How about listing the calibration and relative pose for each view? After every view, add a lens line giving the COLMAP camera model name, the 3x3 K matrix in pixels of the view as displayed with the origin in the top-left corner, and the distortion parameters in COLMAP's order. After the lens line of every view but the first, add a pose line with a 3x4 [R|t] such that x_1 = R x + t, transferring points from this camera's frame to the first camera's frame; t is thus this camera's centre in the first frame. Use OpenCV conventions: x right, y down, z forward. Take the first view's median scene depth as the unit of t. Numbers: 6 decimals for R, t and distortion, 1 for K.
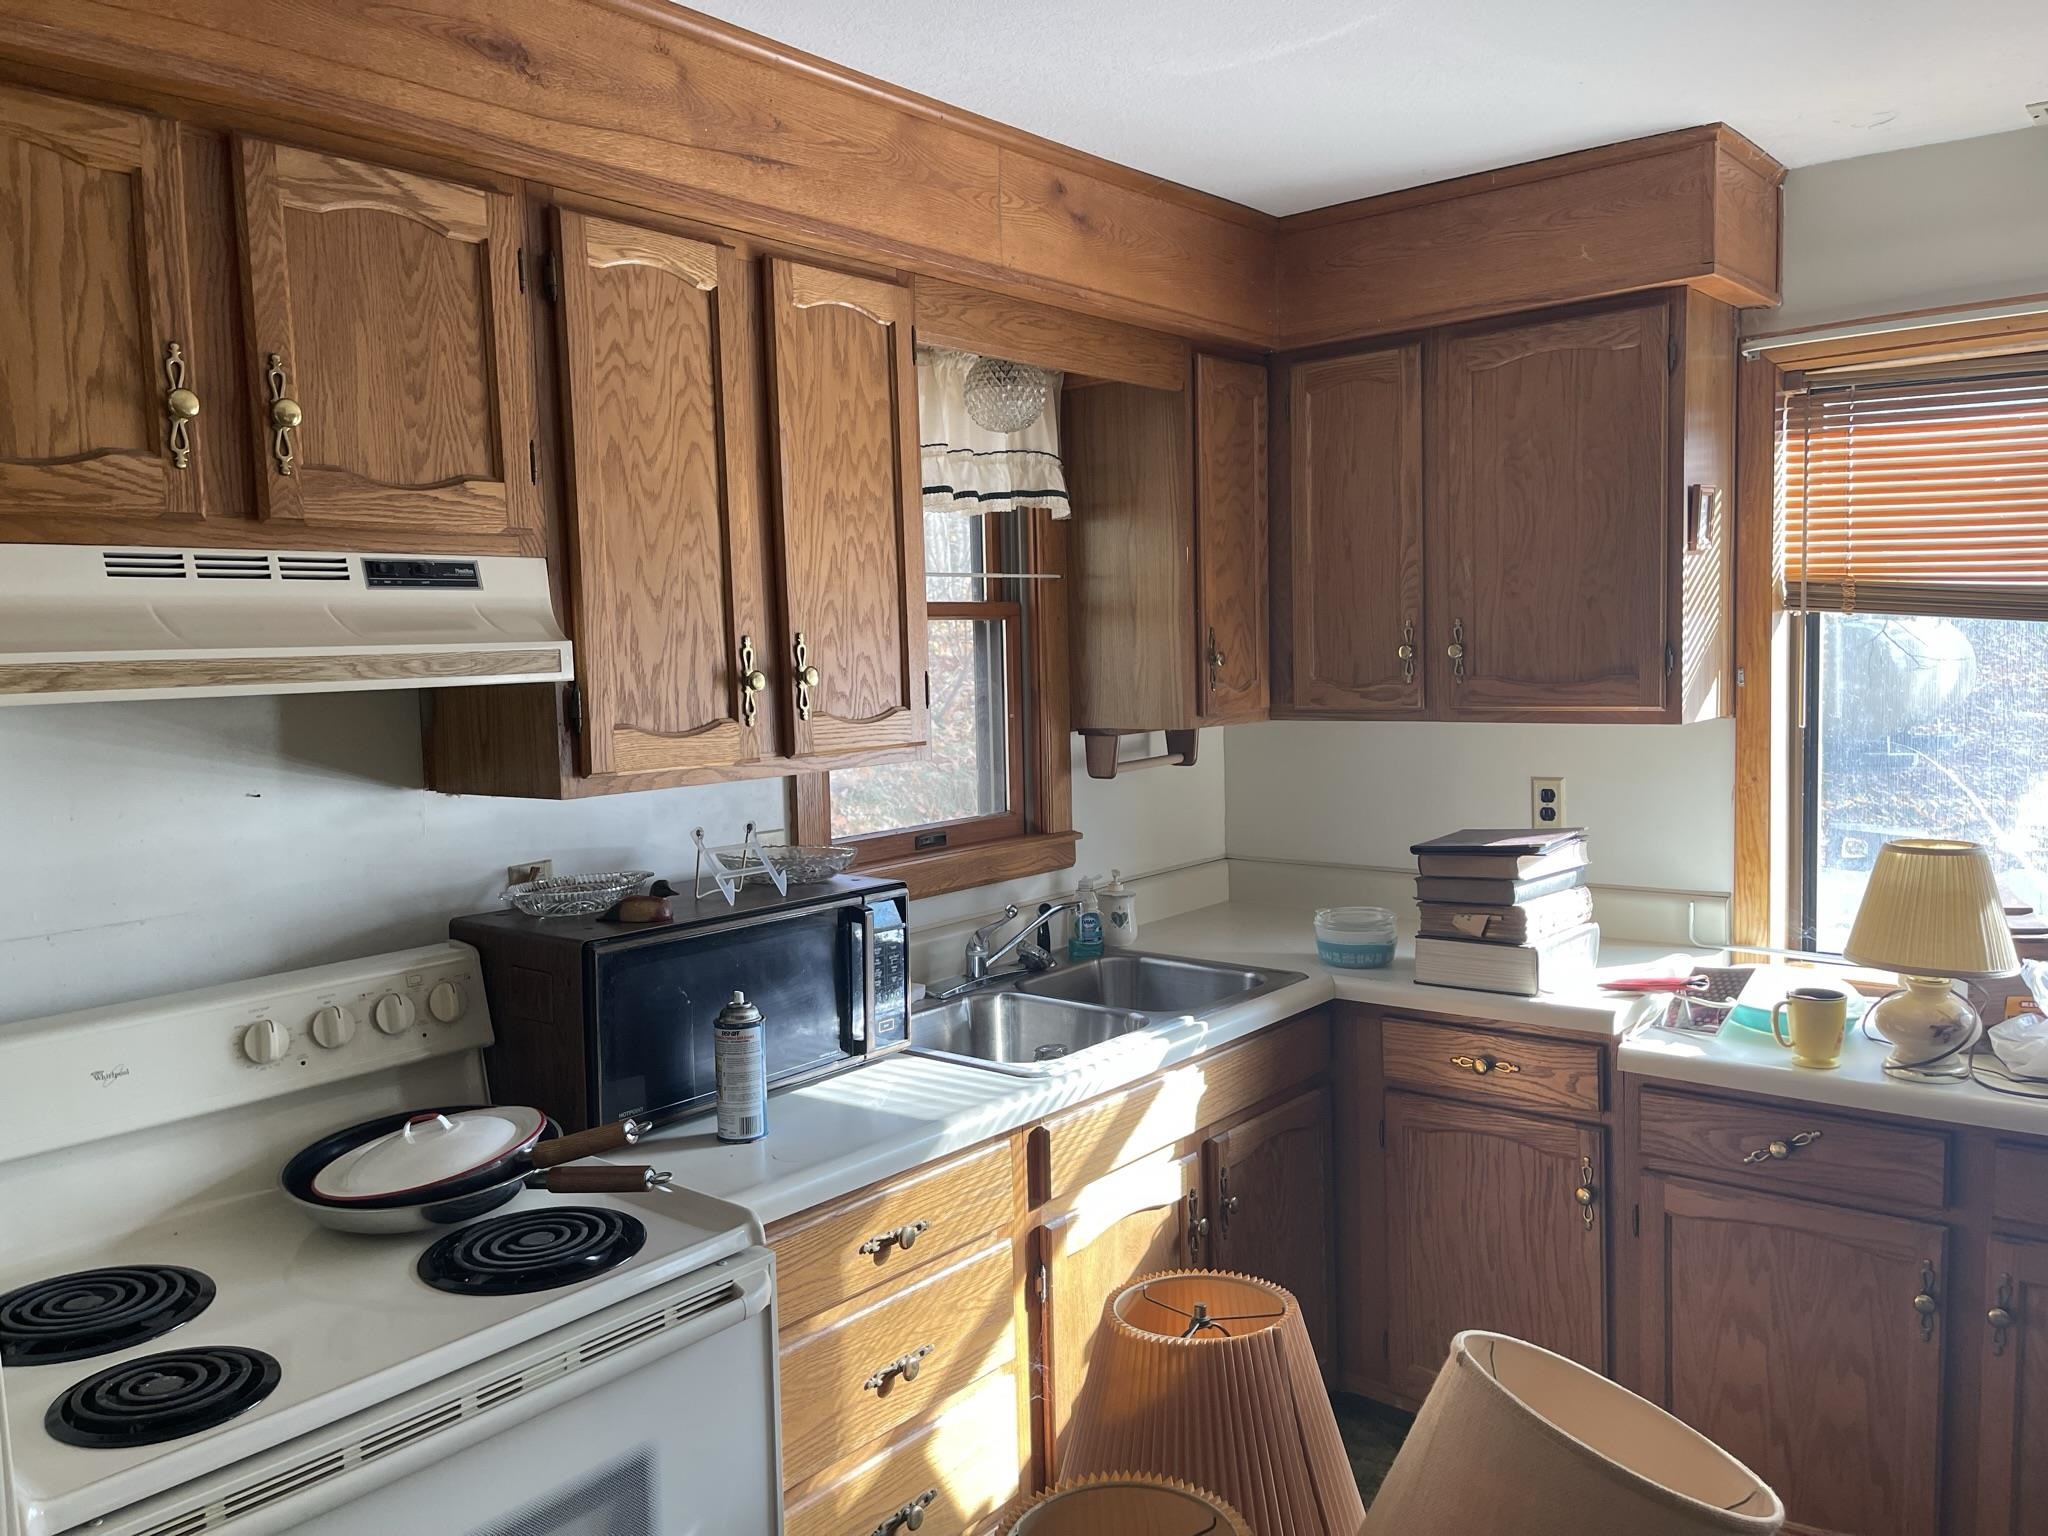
lens RADIAL K [[1532.6, 0, 1025.2], [0, 1532.6, 759.9], [0, 0, 1]] dist [0.054349, -0.049976]
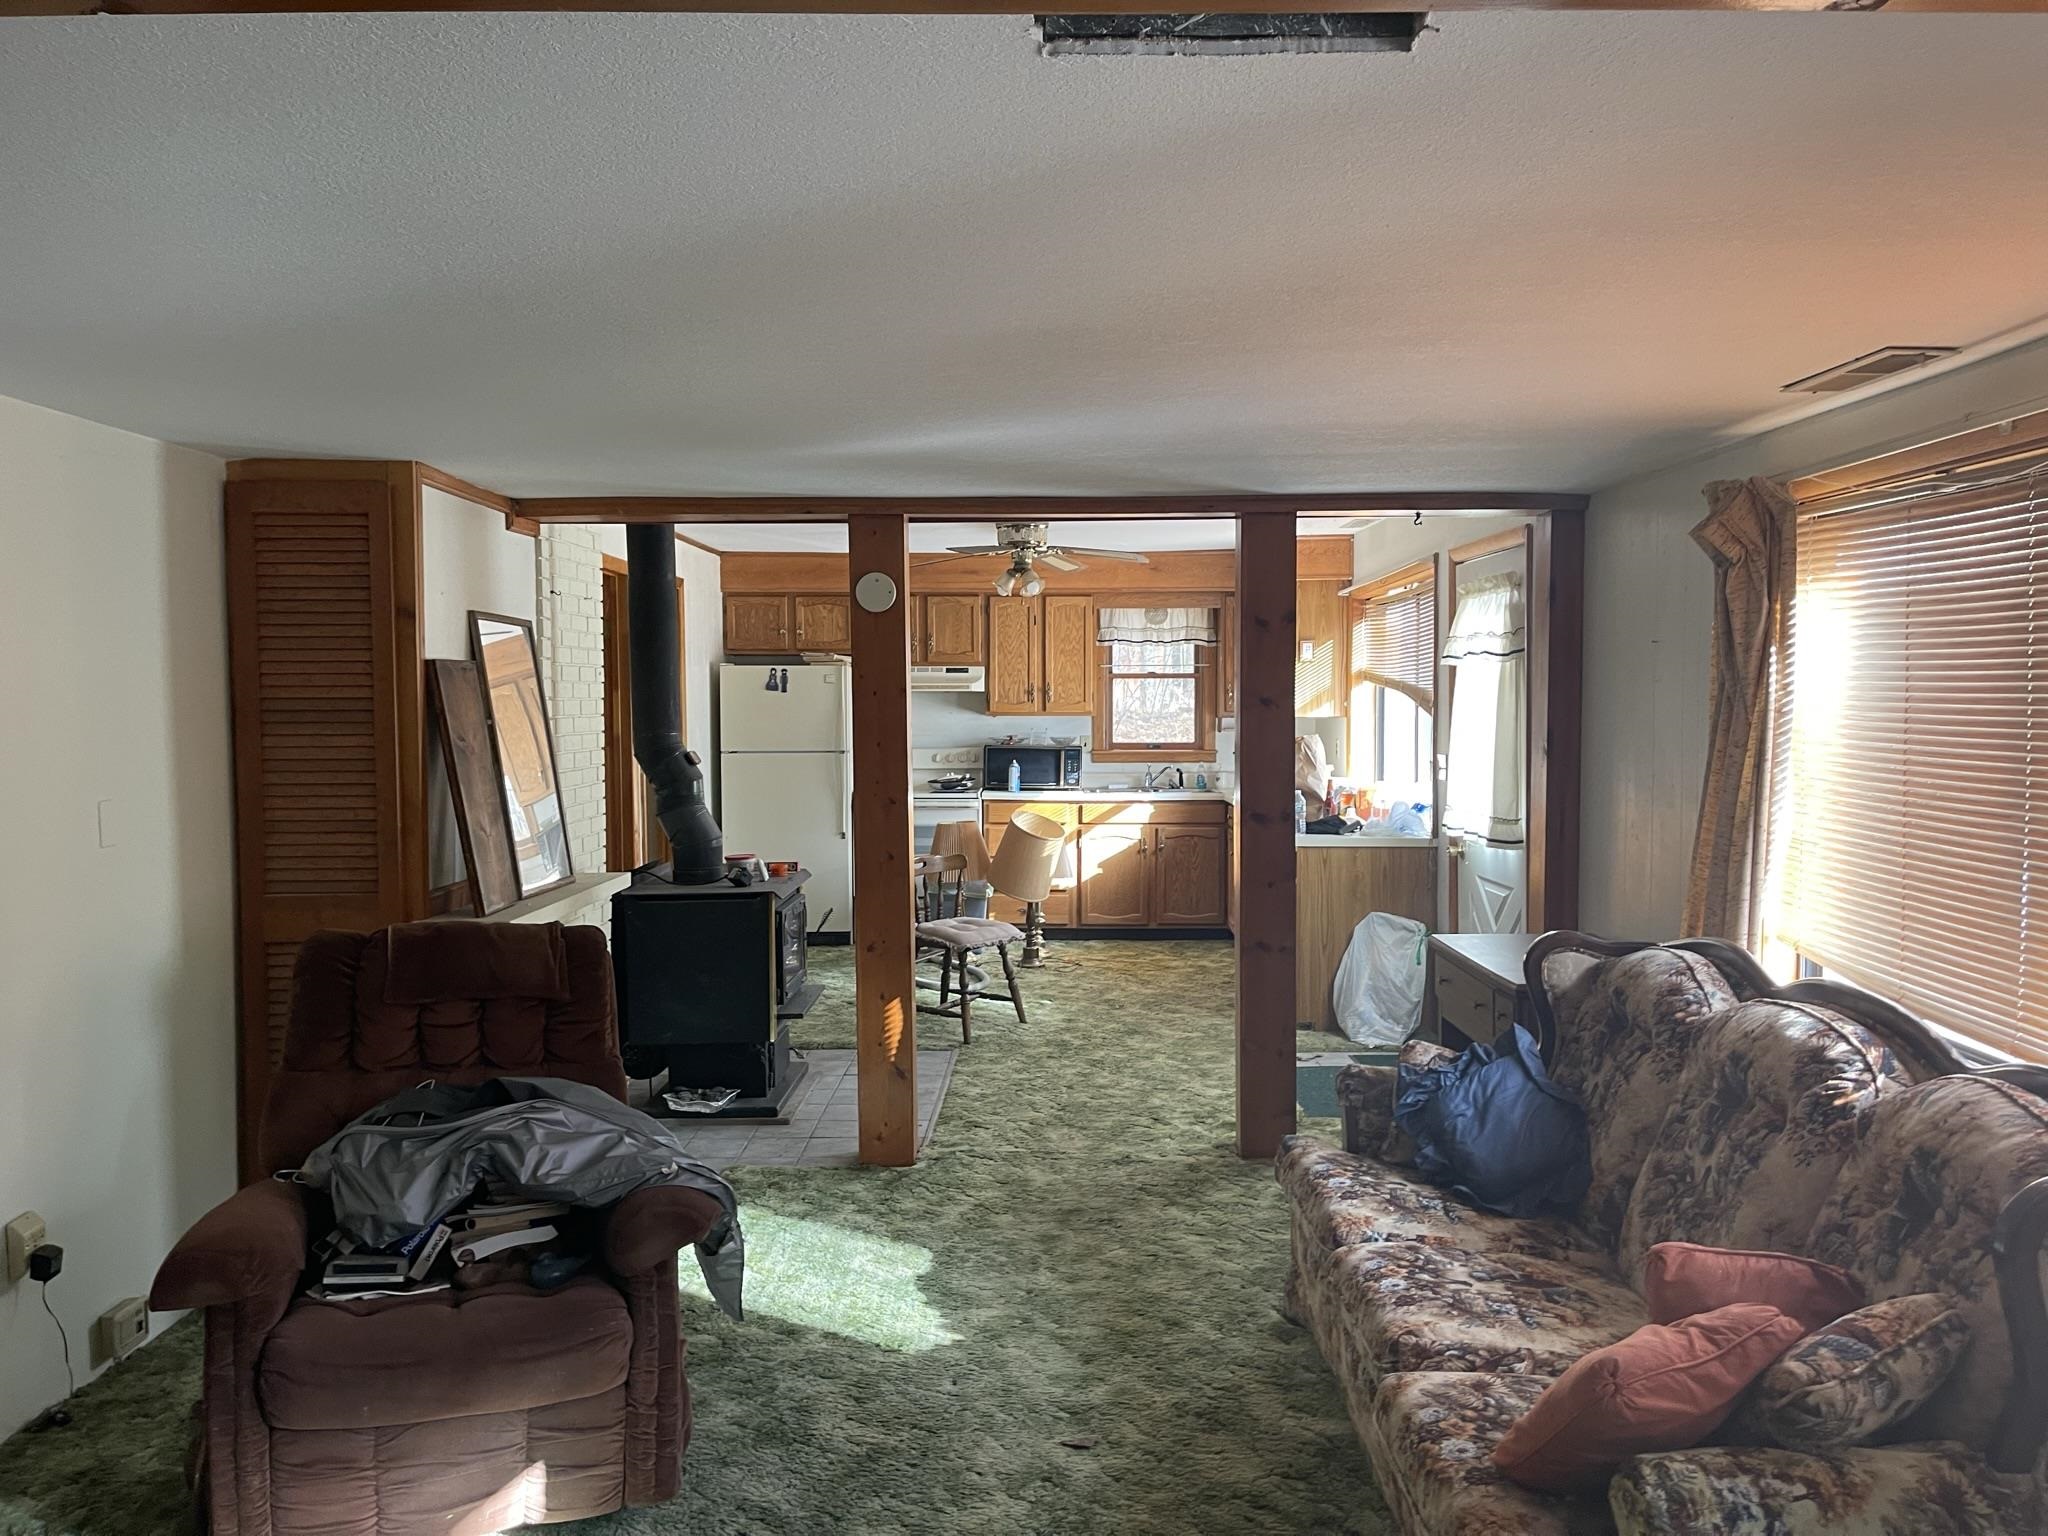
lens RADIAL K [[1532.6, 0, 1024.1], [0, 1532.6, 768.4], [0, 0, 1]] dist [0.054349, -0.049976]
pose [[0.649383, 0.064546, -0.757717, 3.121989], [-0.077460, 0.996823, 0.018529, 0.082383], [0.756506, 0.046660, 0.652320, -1.855701]]
